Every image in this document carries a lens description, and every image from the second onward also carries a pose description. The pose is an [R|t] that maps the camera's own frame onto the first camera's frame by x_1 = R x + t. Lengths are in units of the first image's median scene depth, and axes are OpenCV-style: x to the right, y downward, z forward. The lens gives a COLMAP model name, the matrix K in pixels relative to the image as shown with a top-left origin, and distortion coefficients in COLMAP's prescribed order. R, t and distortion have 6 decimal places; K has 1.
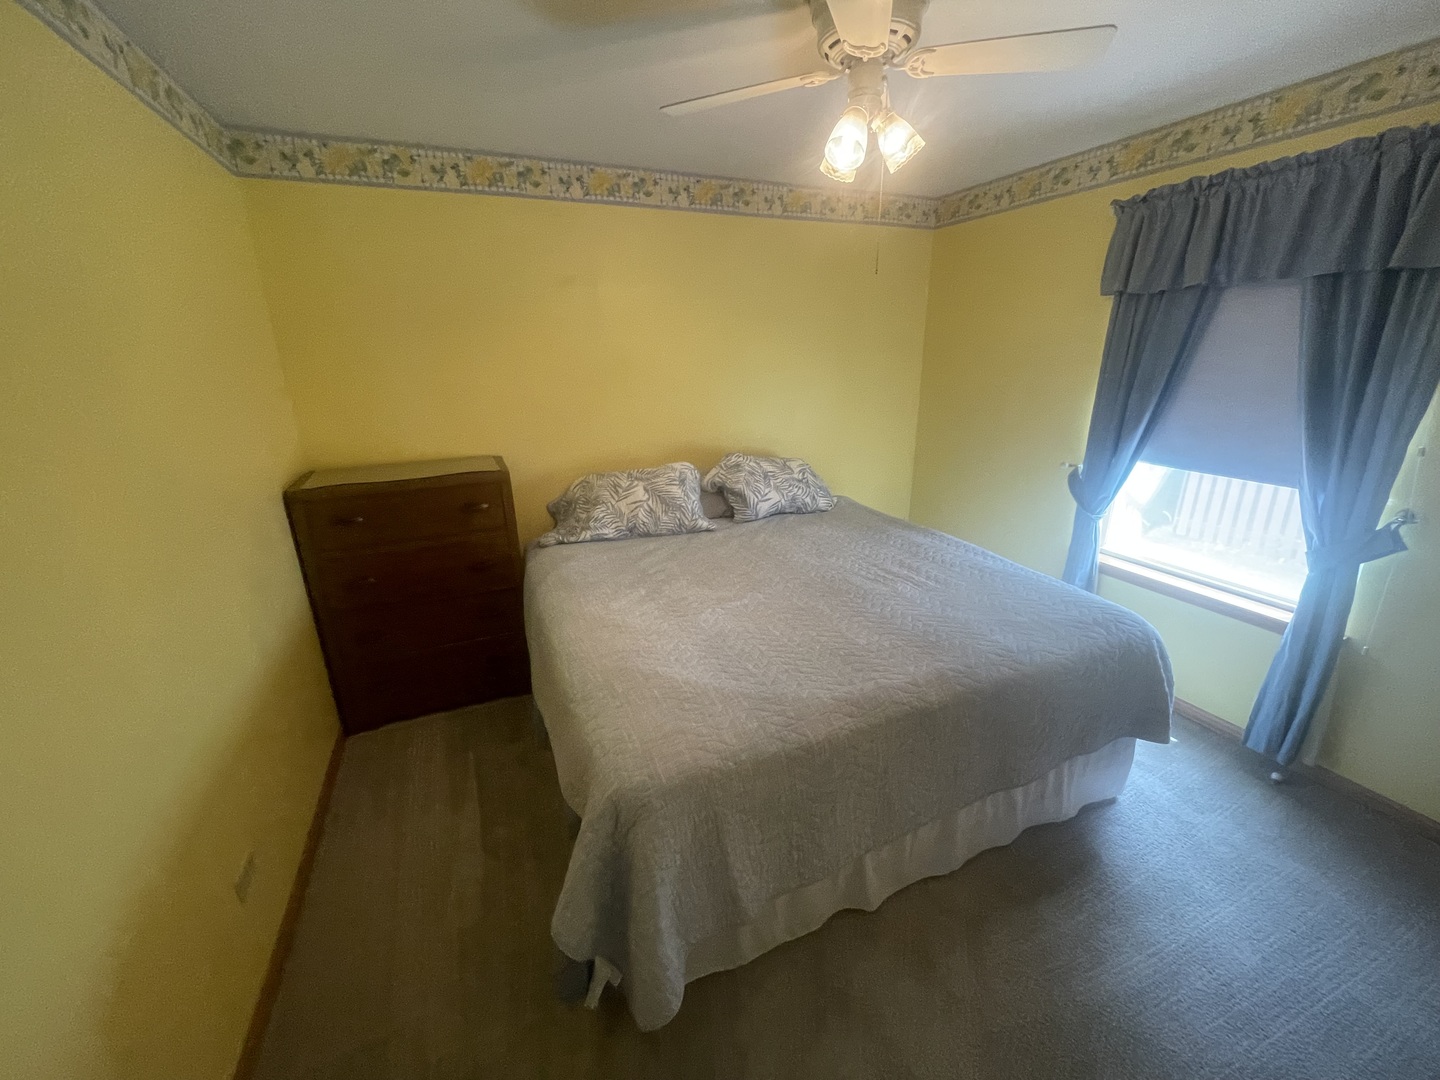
lens RADIAL K [[584.7, 0, 720.5], [0, 584.7, 536.9], [0, 0, 1]] dist [-0.003650, 0.000802]
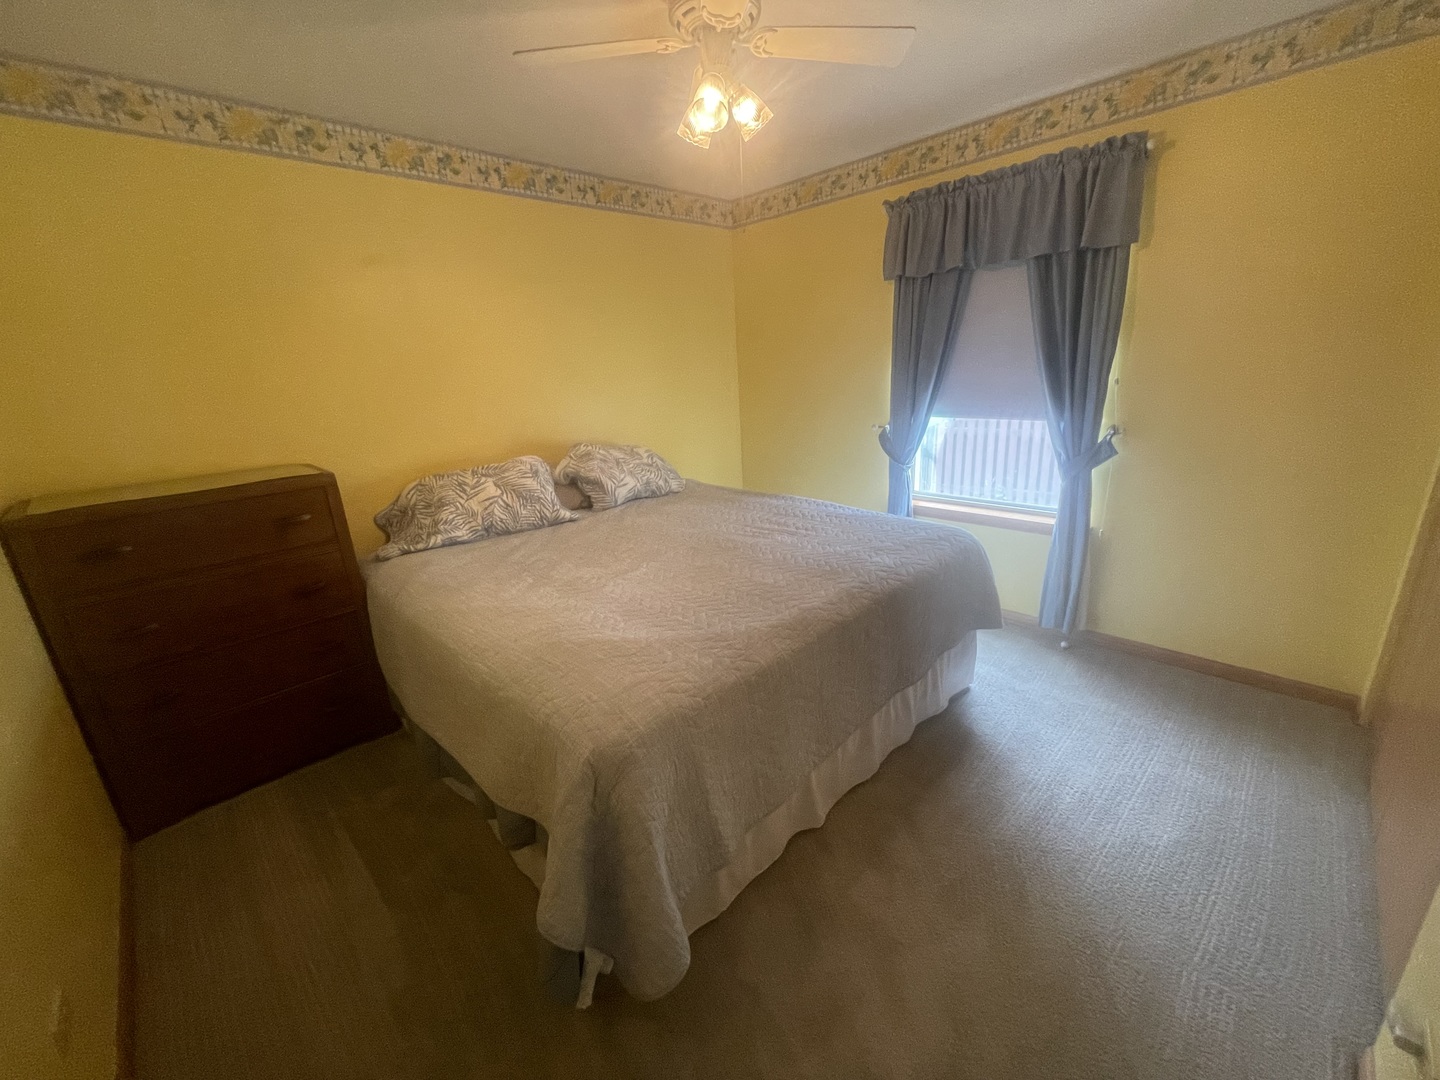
lens RADIAL K [[584.7, 0, 720.5], [0, 584.7, 536.9], [0, 0, 1]] dist [-0.003650, 0.000802]
pose [[0.933436, -0.133298, 0.333059, -0.146022], [0.145480, 0.989291, -0.011787, 0.078974], [-0.327921, 0.059456, 0.942832, 0.020262]]
